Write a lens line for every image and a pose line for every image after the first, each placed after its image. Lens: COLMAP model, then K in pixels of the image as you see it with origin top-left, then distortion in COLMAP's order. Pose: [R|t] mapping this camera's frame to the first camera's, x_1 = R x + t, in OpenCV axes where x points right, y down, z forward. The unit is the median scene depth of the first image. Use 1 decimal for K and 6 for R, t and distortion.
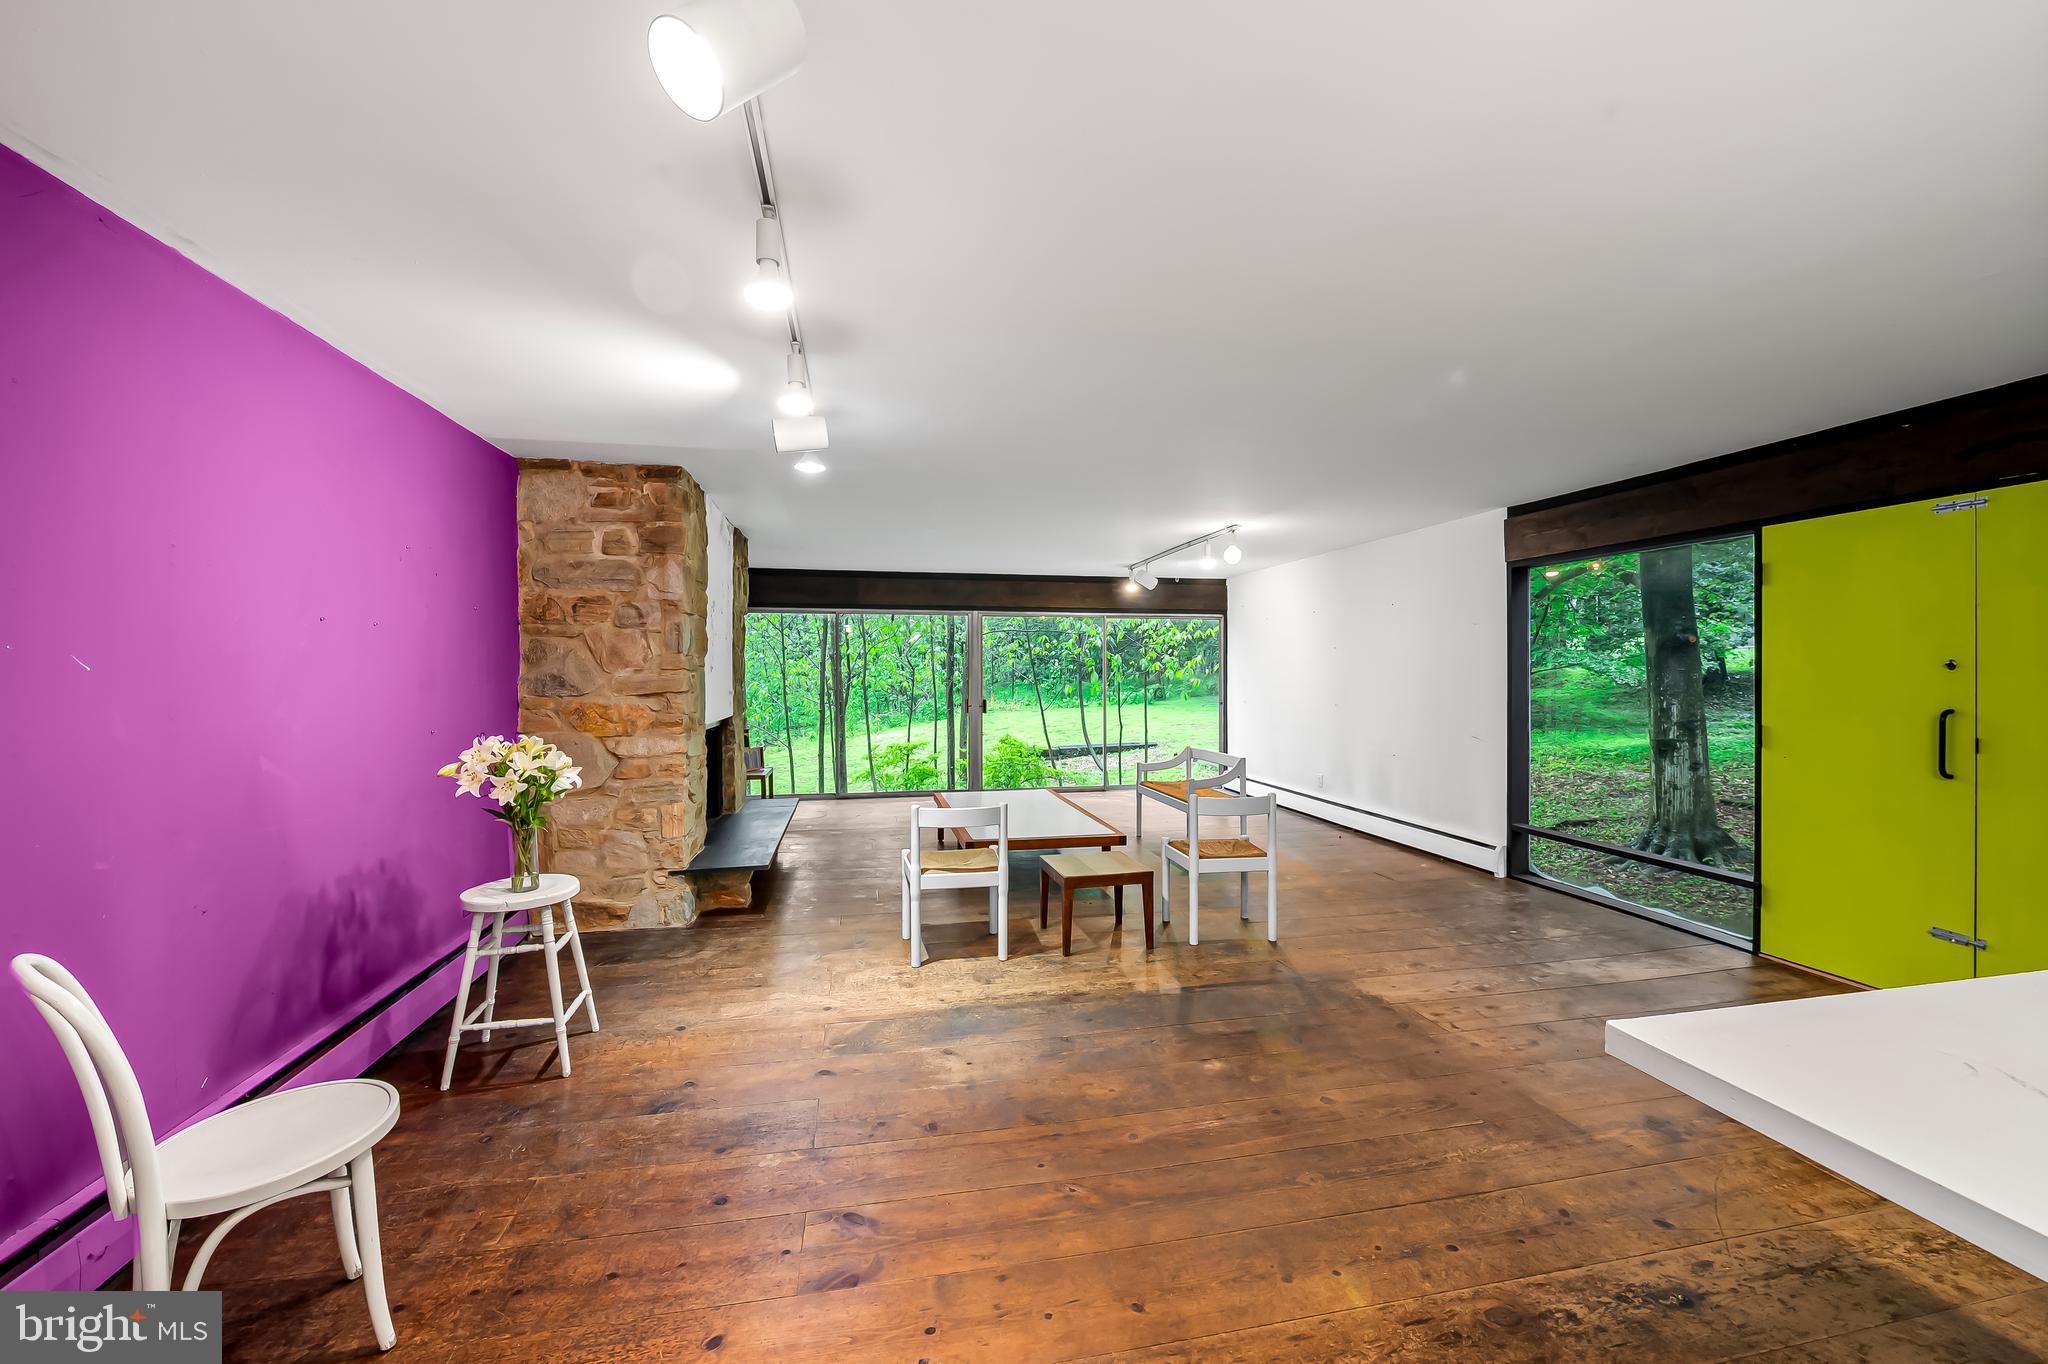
lens RADIAL K [[814.0, 0, 1043.3], [0, 814.0, 683.6], [0, 0, 1]] dist [-0.009667, 0.000641]
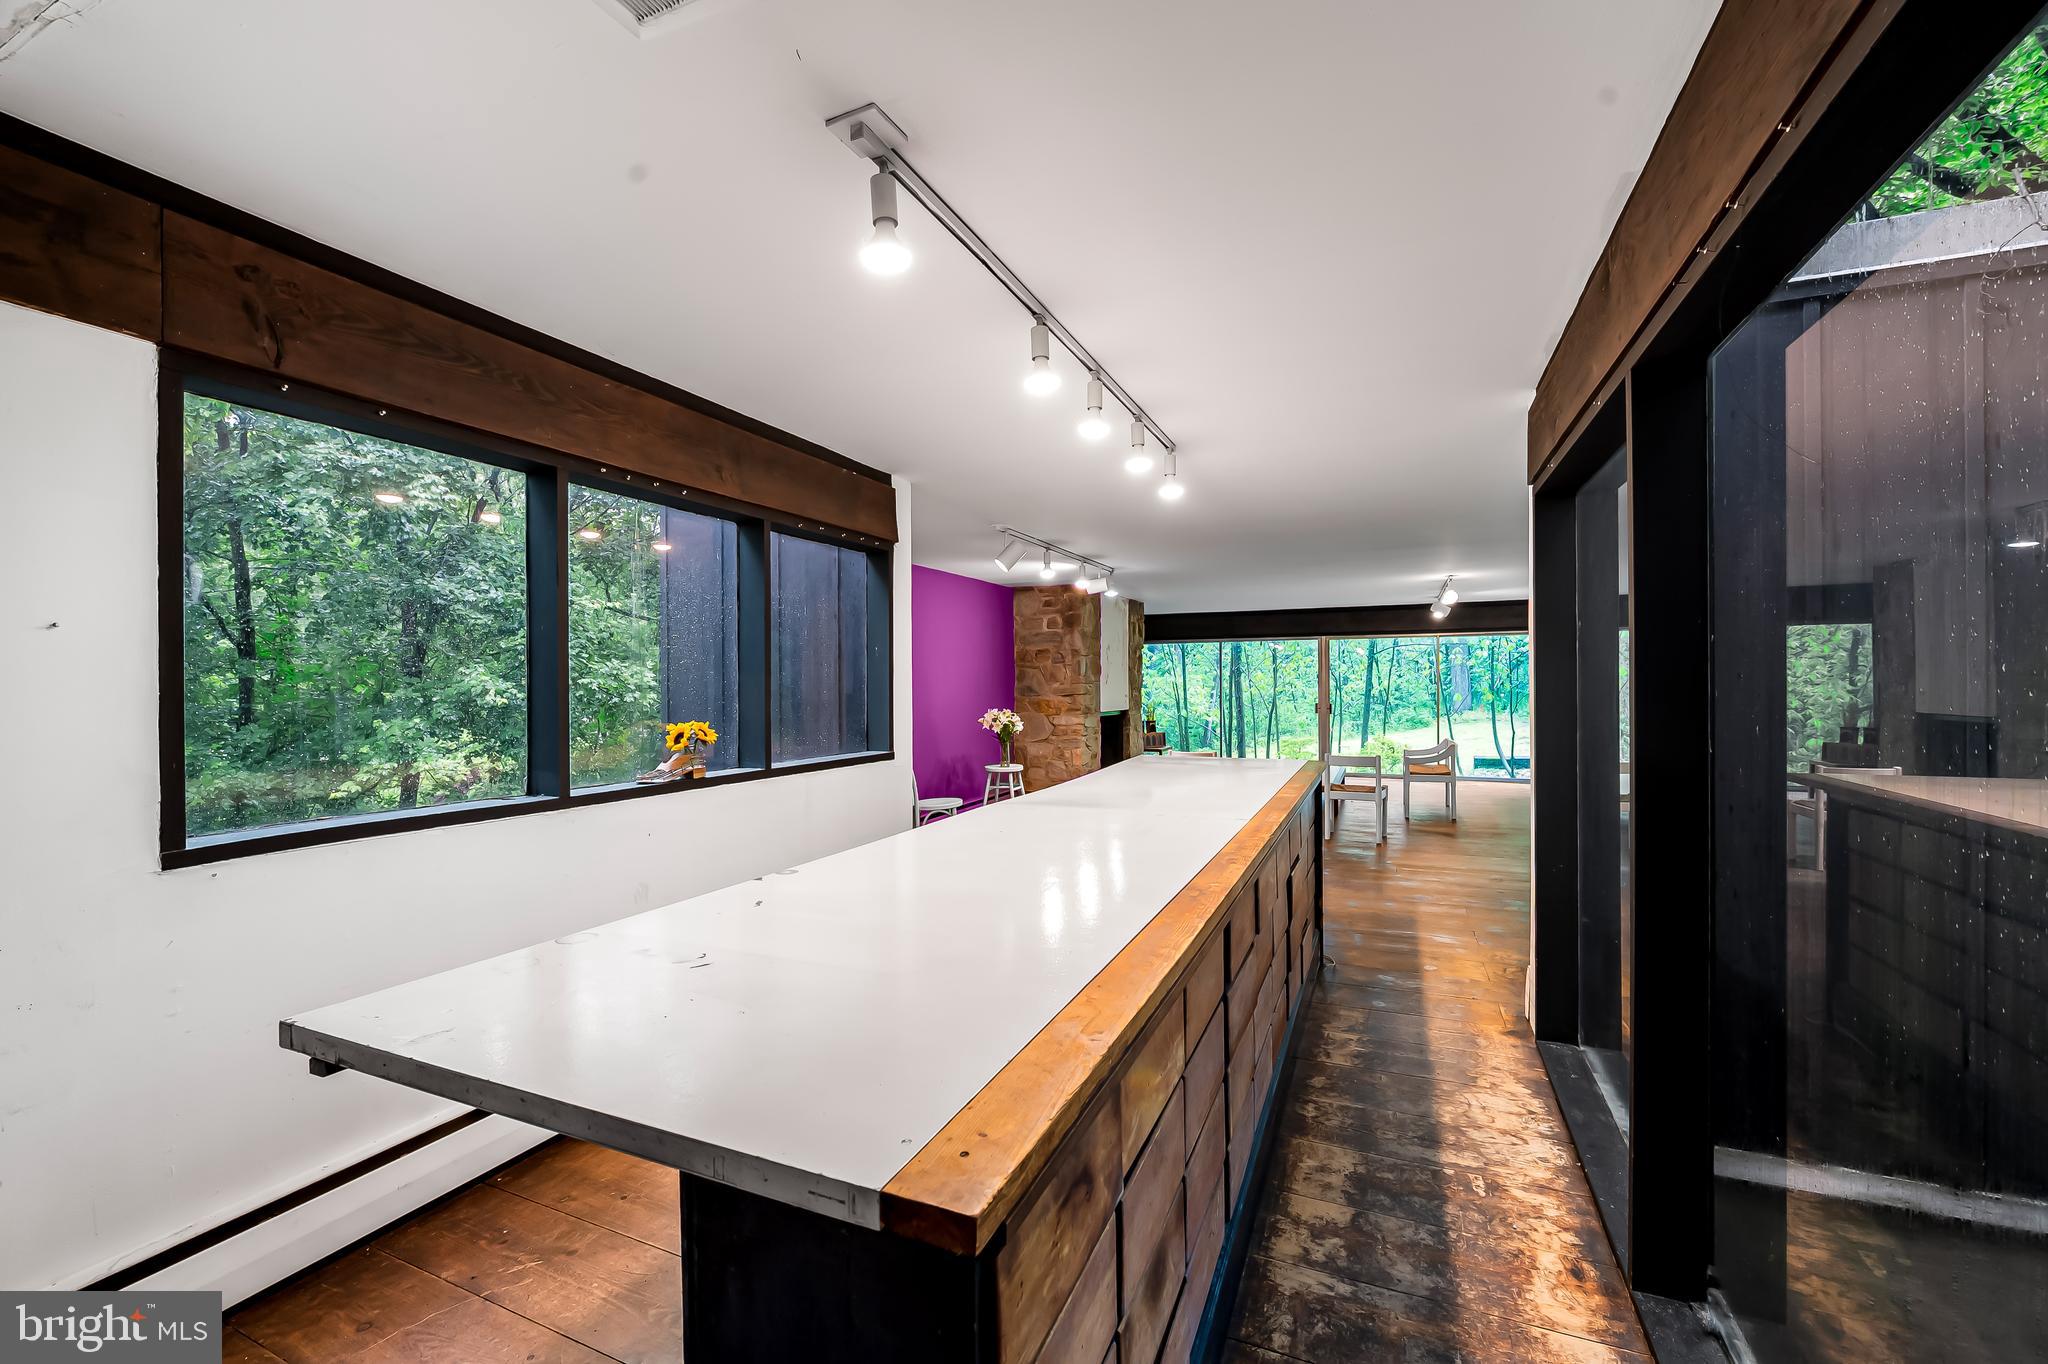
lens RADIAL K [[814.0, 0, 1019.8], [0, 814.0, 689.4], [0, 0, 1]] dist [-0.009667, 0.000641]
pose [[0.799353, -0.005511, -0.600837, 0.780867], [0.000901, 0.999968, -0.007973, 0.017562], [0.600861, 0.005832, 0.799332, -0.856675]]
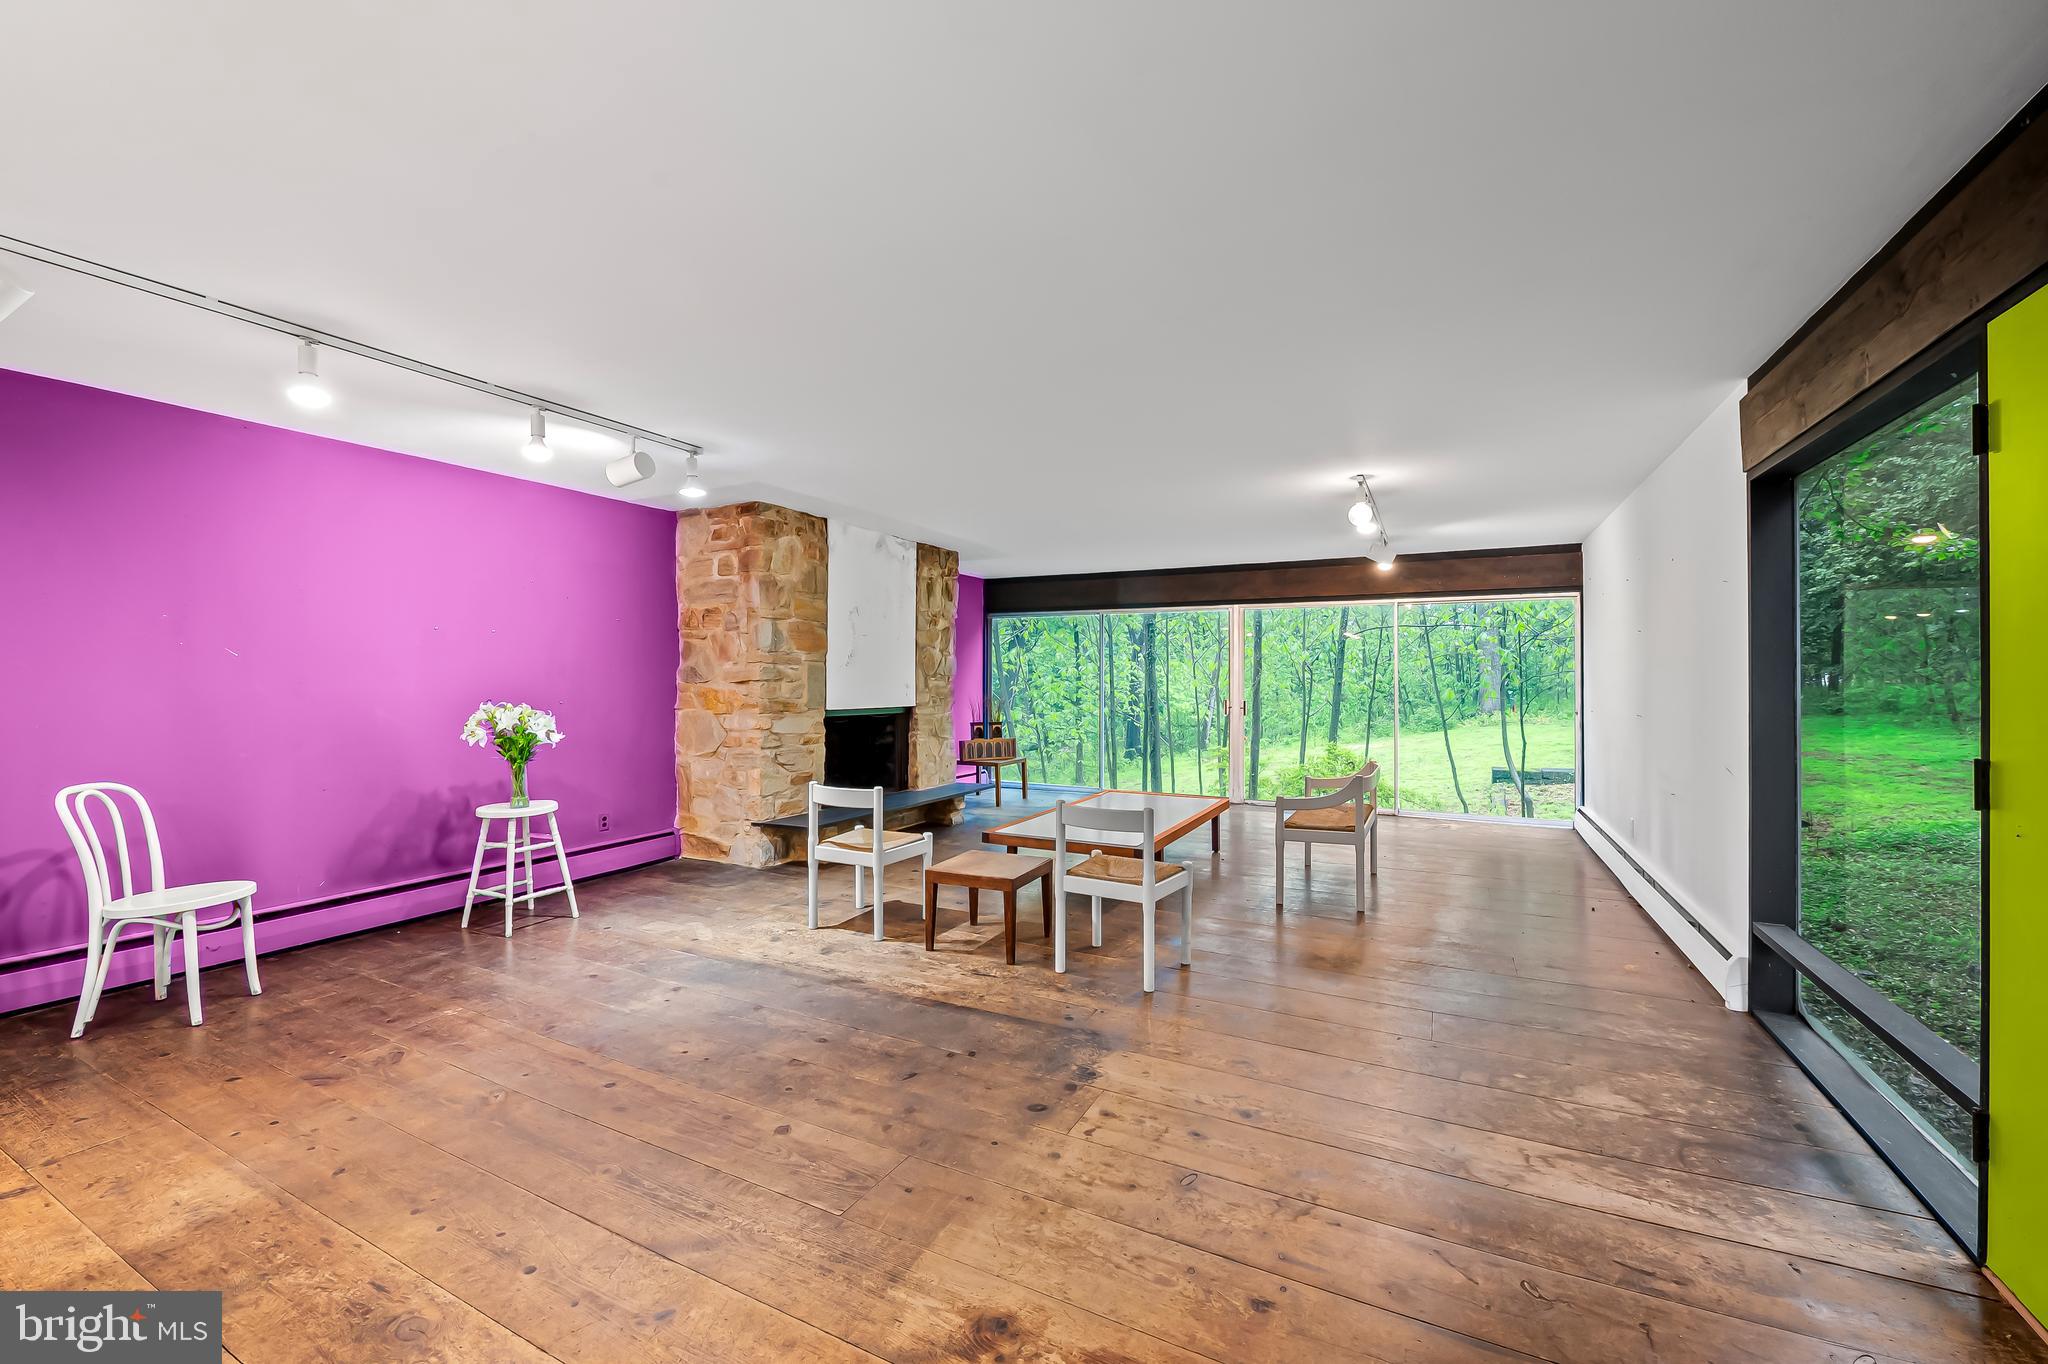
lens RADIAL K [[814.0, 0, 1021.9], [0, 814.0, 681.7], [0, 0, 1]] dist [-0.009667, 0.000641]
pose [[0.779786, 0.006350, -0.626014, 0.773842], [-0.012394, 0.999909, -0.005295, 0.016641], [0.625923, 0.011888, 0.779794, 0.323466]]
